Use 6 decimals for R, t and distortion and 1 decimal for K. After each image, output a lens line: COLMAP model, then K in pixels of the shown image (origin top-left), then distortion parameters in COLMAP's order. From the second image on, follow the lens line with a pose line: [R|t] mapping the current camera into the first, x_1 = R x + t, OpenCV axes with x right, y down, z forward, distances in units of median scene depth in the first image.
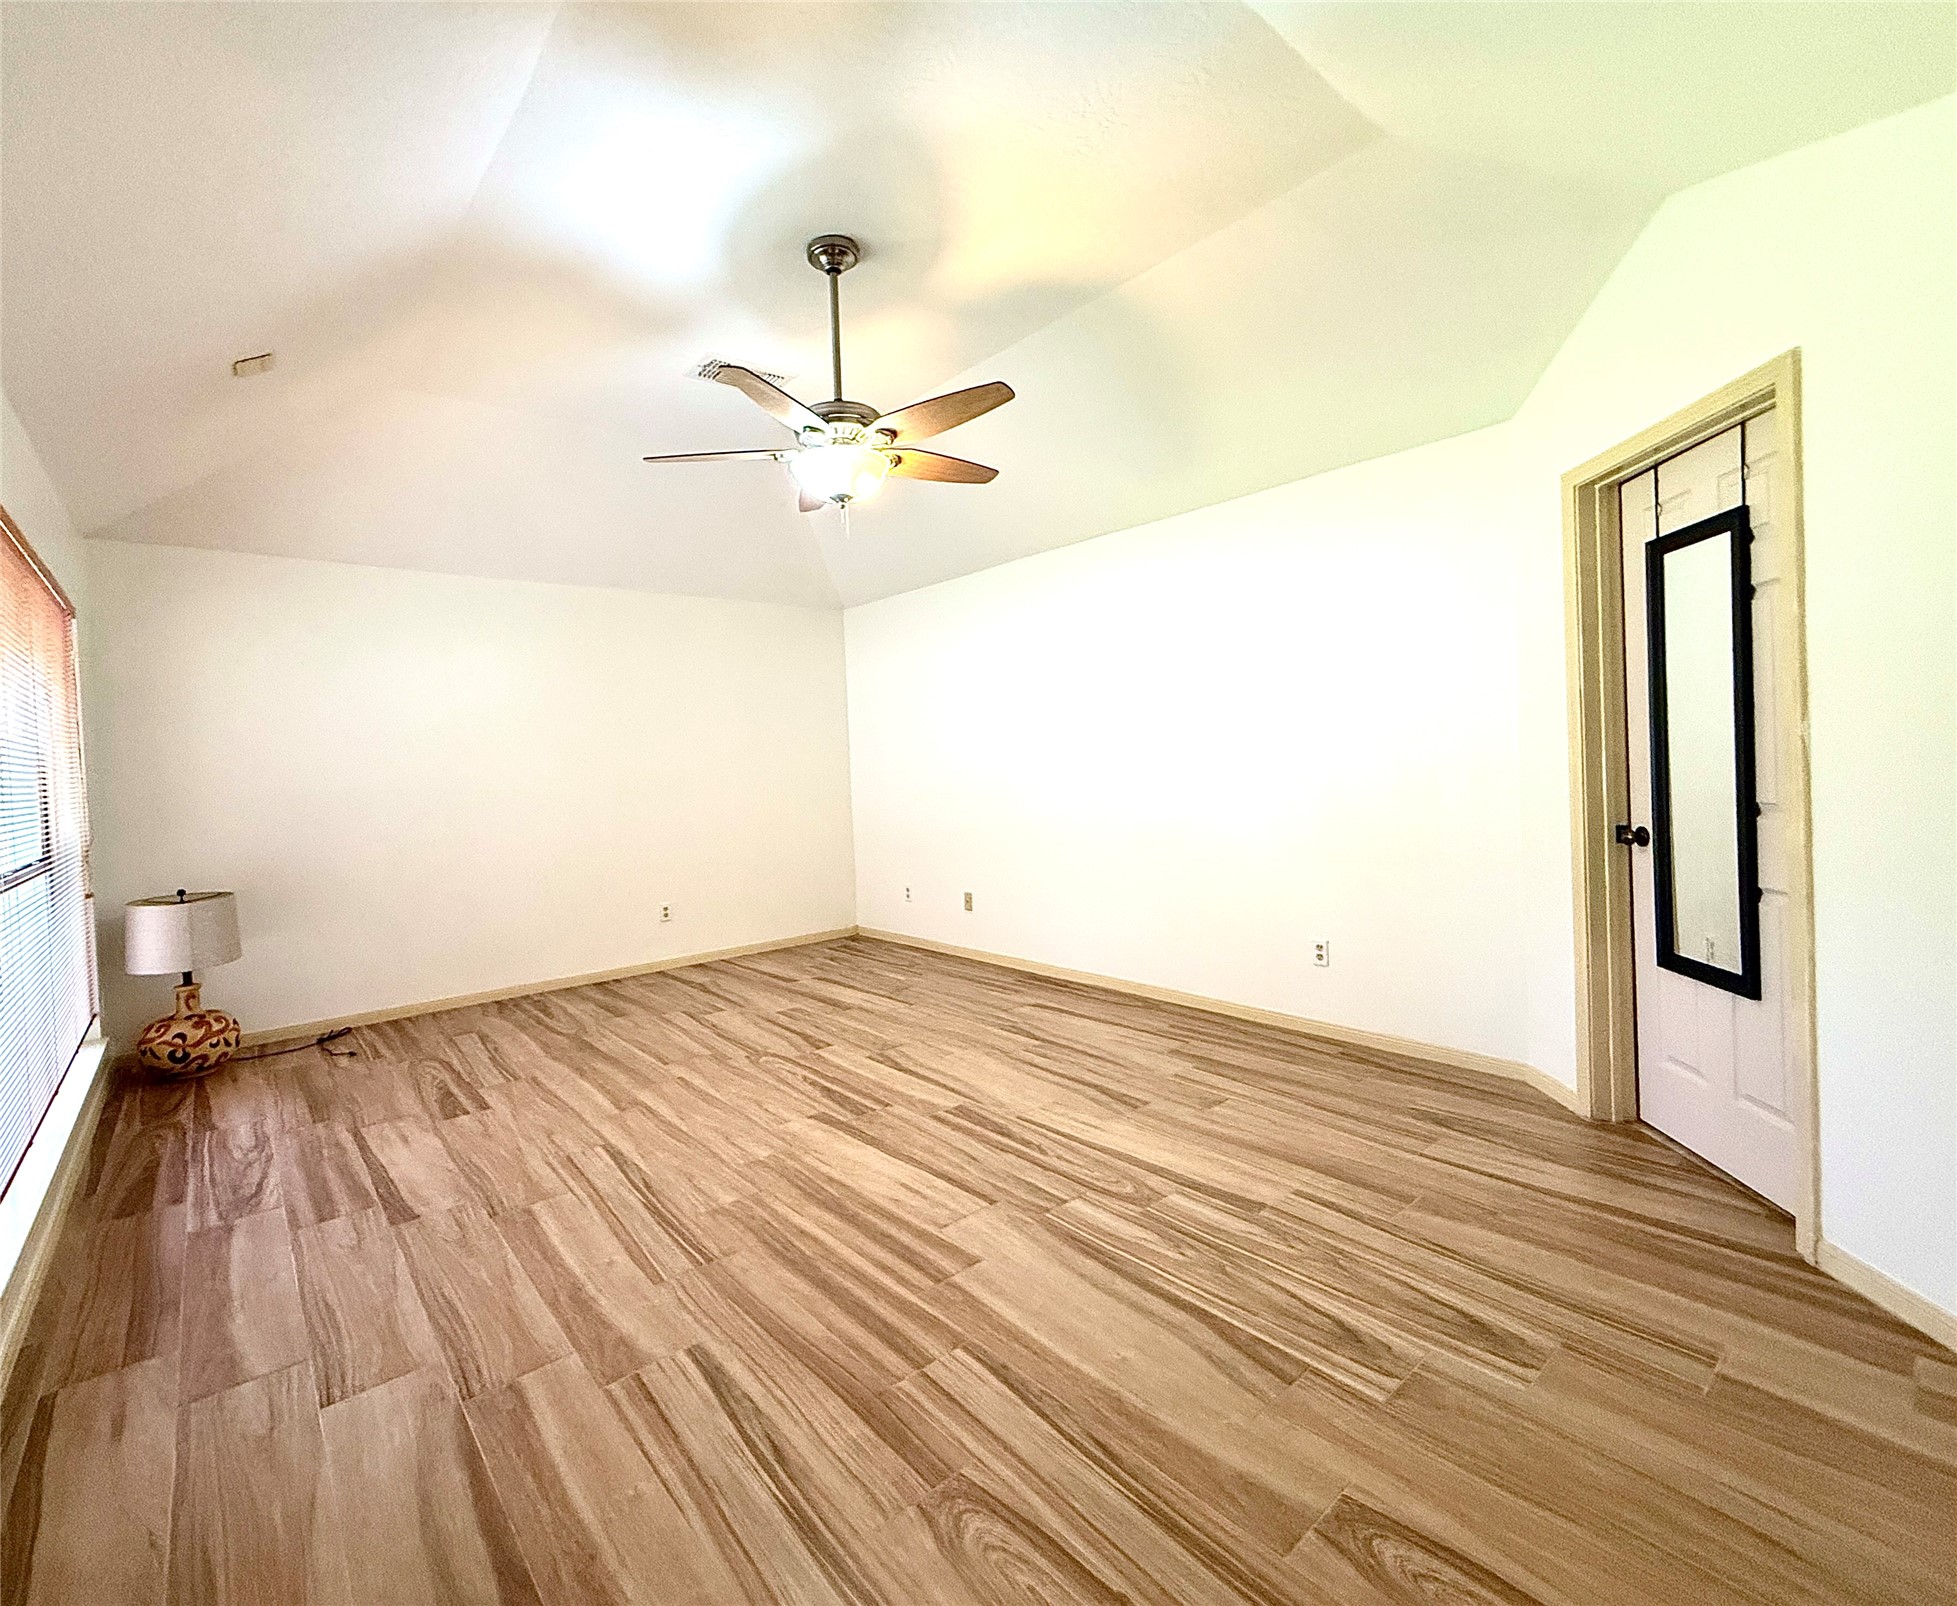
lens RADIAL K [[878.0, 0, 900.9], [0, 878.0, 793.6], [0, 0, 1]] dist [0.002943, 0.000166]
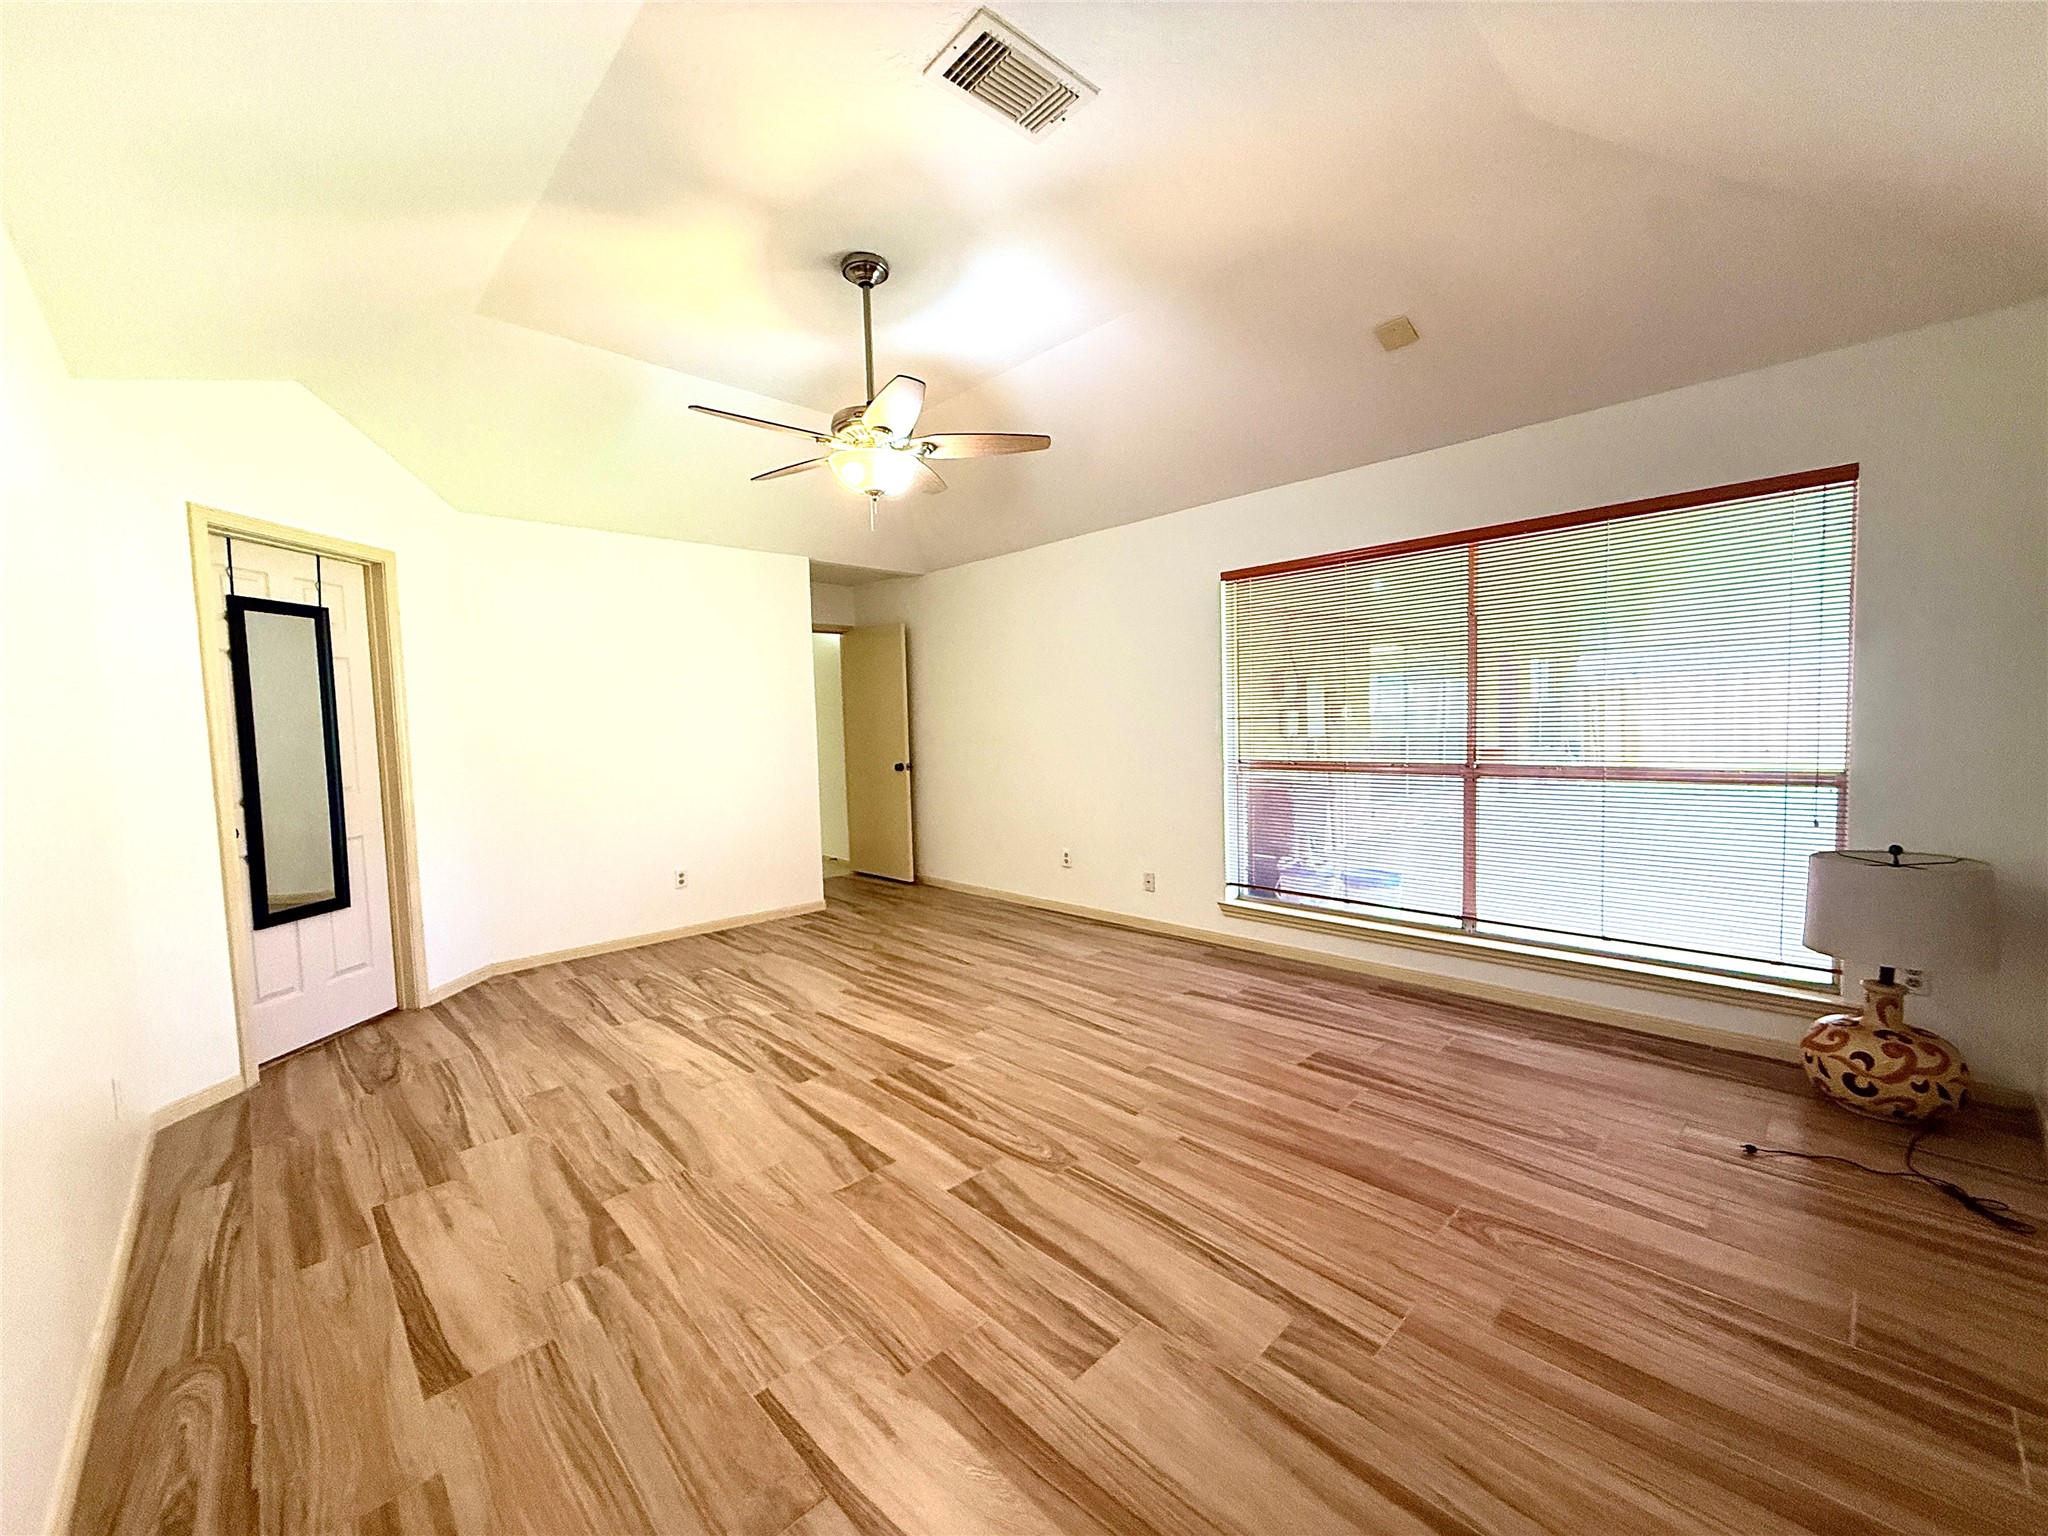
lens RADIAL K [[810.3, 0, 1032.2], [0, 810.3, 773.9], [0, 0, 1]] dist [0.003397, -0.000050]
pose [[-0.991173, 0.075193, -0.109188, -0.125633], [0.064252, 0.992862, 0.100487, -0.067340], [0.115965, 0.092584, -0.988929, 2.025827]]
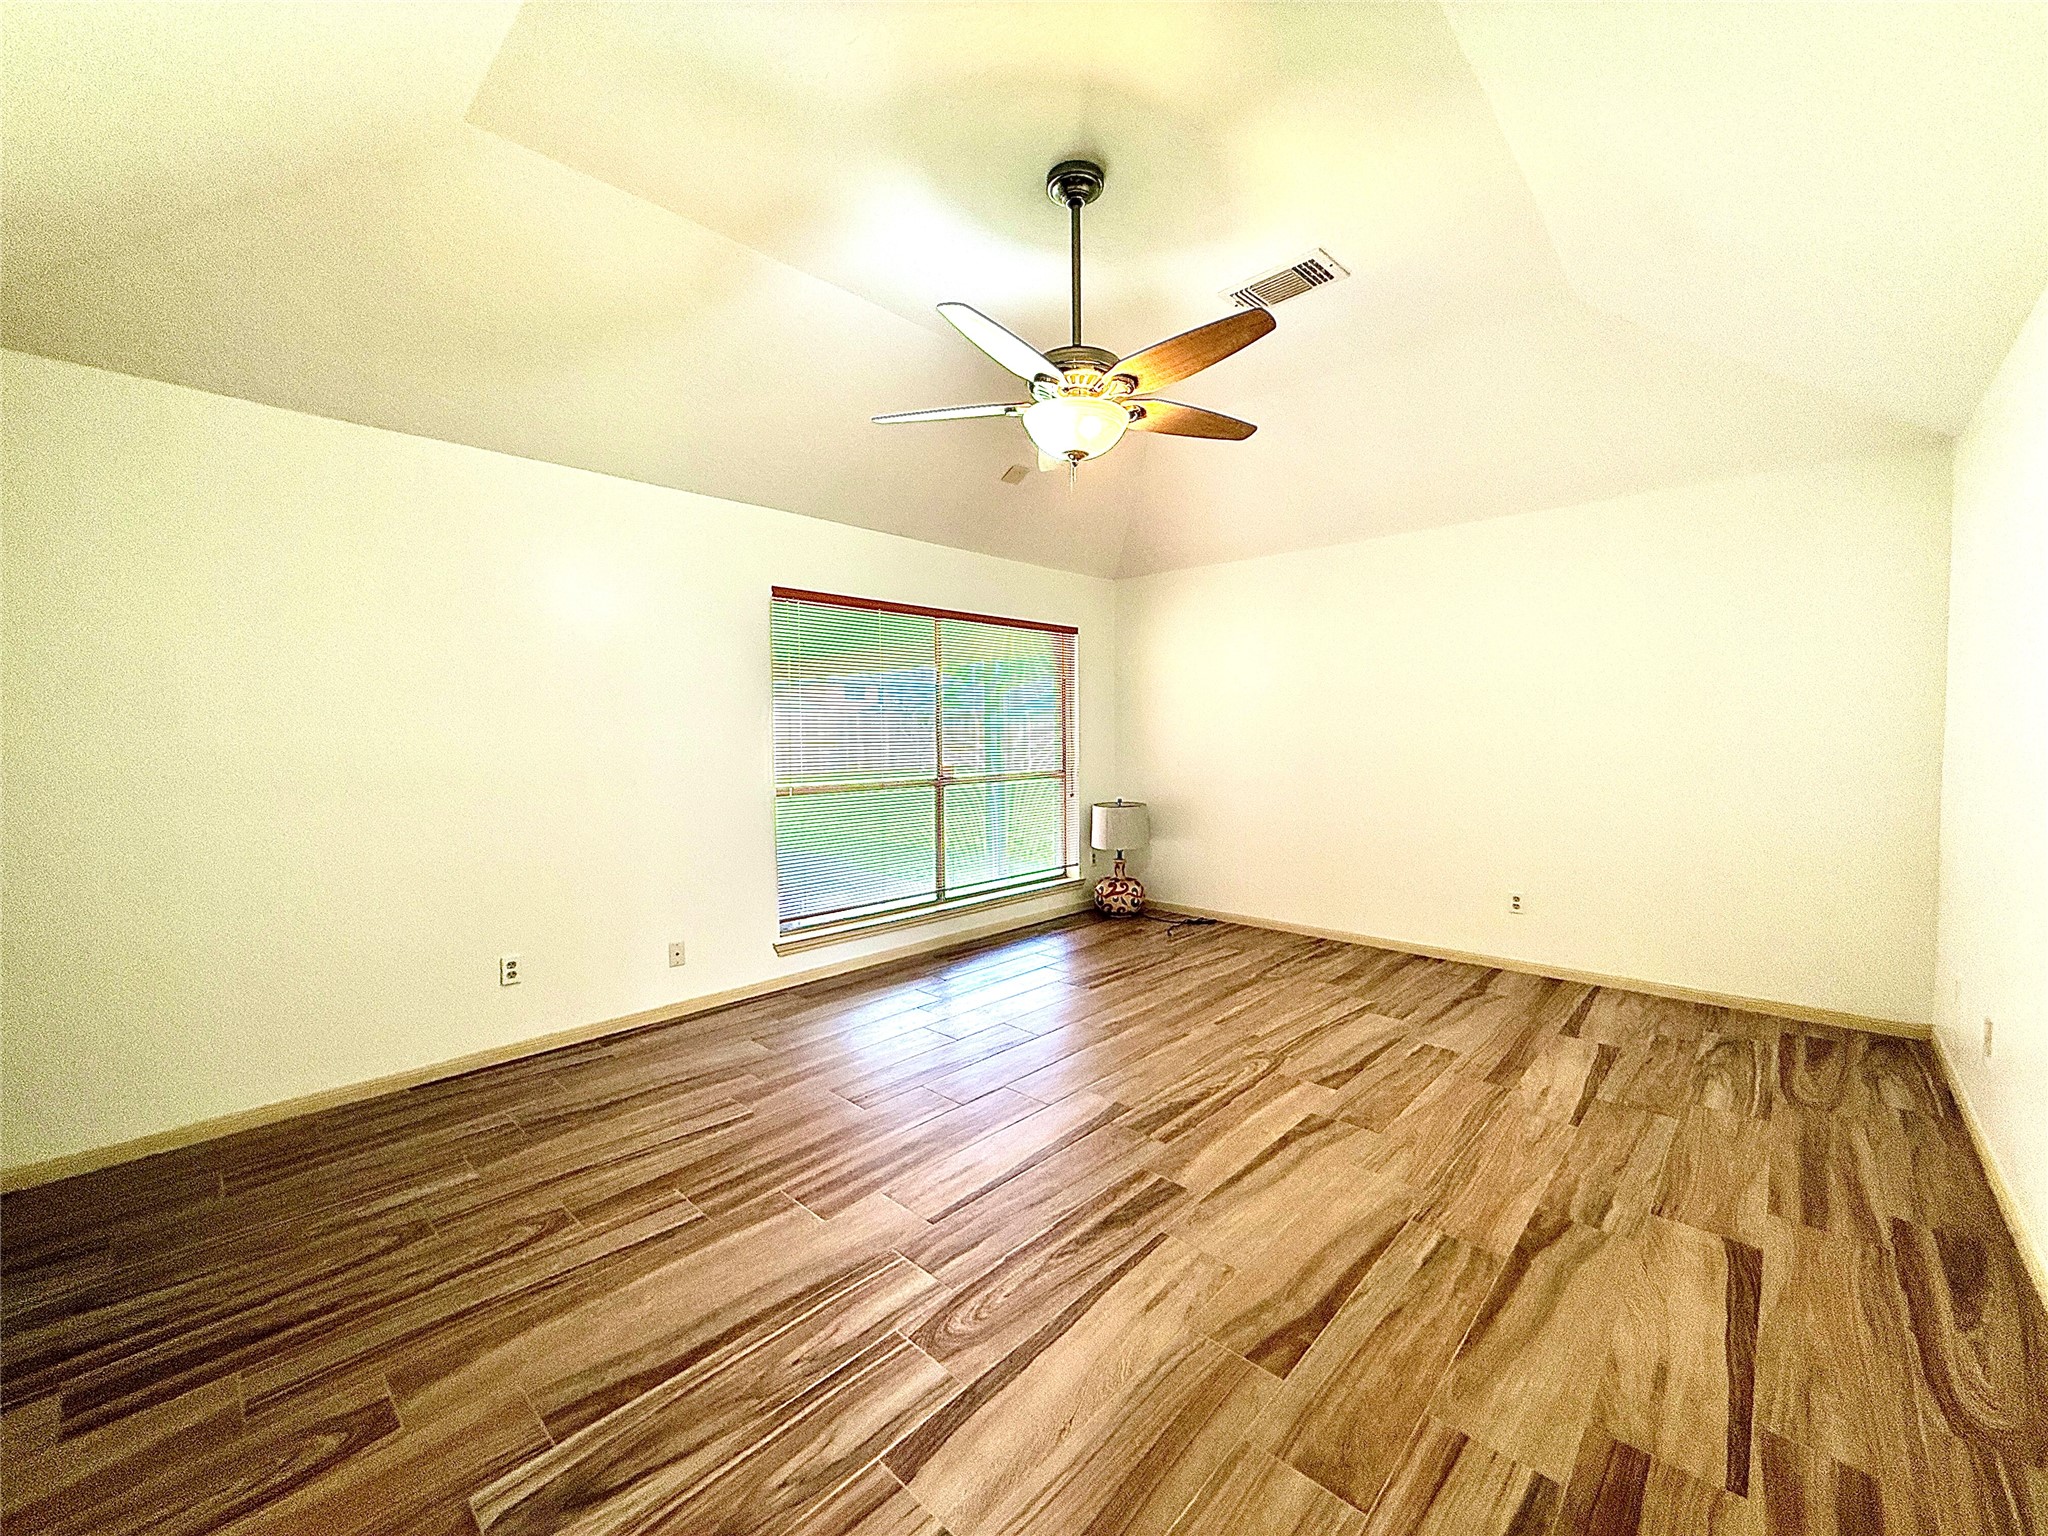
lens RADIAL K [[810.3, 0, 1013.7], [0, 810.3, 772.4], [0, 0, 1]] dist [0.003397, -0.000050]
pose [[0.145400, 0.085929, -0.985634, 0.769266], [-0.027295, 0.996190, 0.082823, -0.070843], [0.988996, 0.014861, 0.147191, 0.788569]]
